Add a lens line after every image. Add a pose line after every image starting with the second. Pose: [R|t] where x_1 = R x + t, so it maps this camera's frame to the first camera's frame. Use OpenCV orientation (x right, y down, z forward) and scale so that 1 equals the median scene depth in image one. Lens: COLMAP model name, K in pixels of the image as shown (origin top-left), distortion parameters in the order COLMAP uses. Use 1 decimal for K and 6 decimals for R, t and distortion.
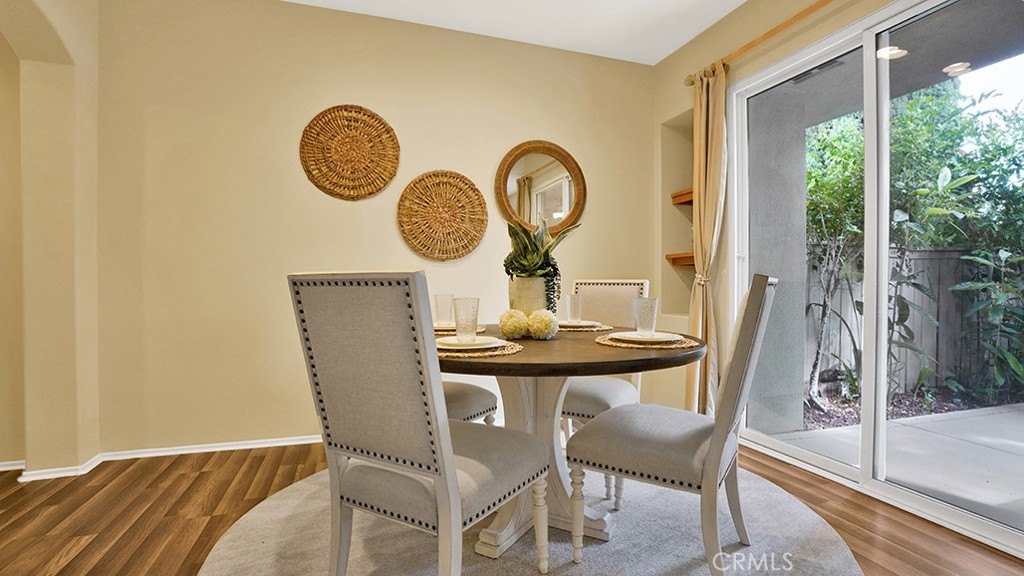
lens RADIAL K [[491.5, 0, 510.6], [0, 491.5, 285.4], [0, 0, 1]] dist [-0.023772, 0.001049]
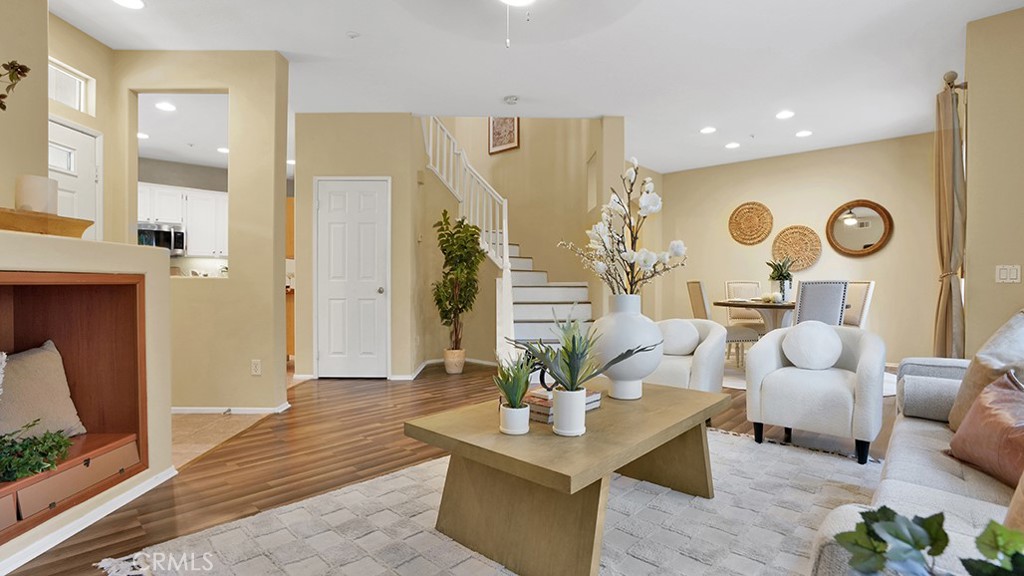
lens RADIAL K [[503.1, 0, 512.0], [0, 503.1, 288.0], [0, 0, 1]] dist [-0.001477, 0.000081]
pose [[0.477855, 0.010642, -0.878374, 1.121887], [-0.002130, 0.999938, 0.010956, -0.002016], [0.878436, -0.003365, 0.477848, -0.999218]]
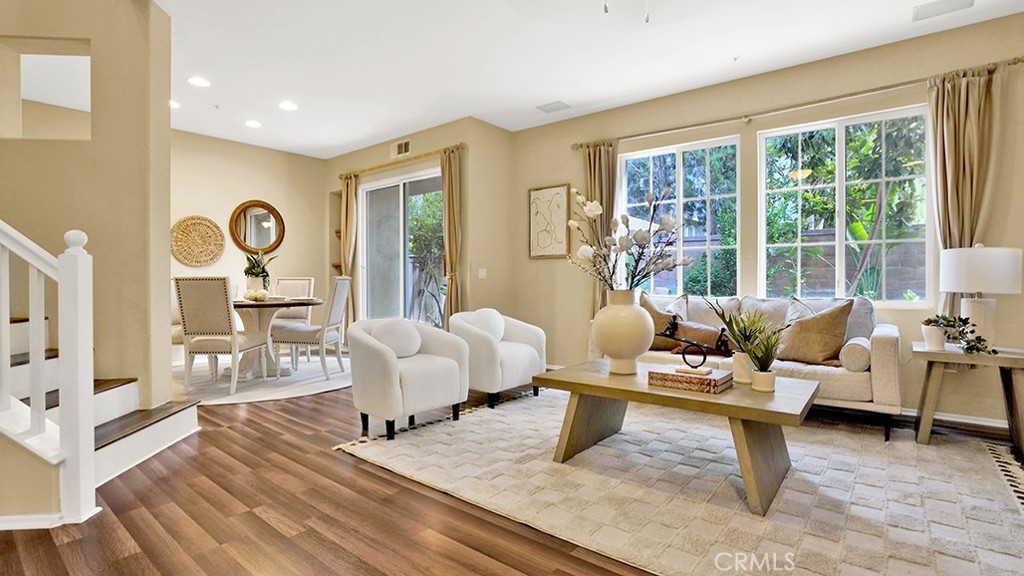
lens RADIAL K [[491.5, 0, 510.6], [0, 491.5, 285.4], [0, 0, 1]] dist [-0.023772, 0.001049]
pose [[0.848229, -0.008954, 0.529553, -0.112113], [0.003070, 0.999923, 0.011990, 0.000466], [-0.529620, -0.008544, 0.848192, -1.124458]]
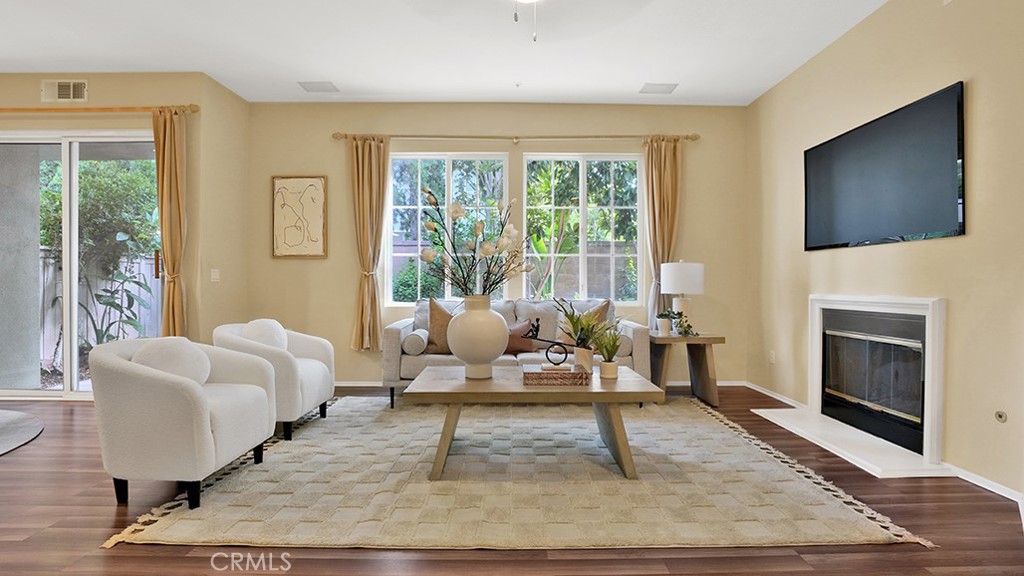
lens RADIAL K [[503.4, 0, 514.9], [0, 503.4, 289.8], [0, 0, 1]] dist [-0.070434, 0.041317]
pose [[0.324128, -0.011717, 0.945941, -0.306784], [-0.002080, 0.999912, 0.013098, -0.000285], [-0.946011, -0.006213, 0.324075, -0.830449]]
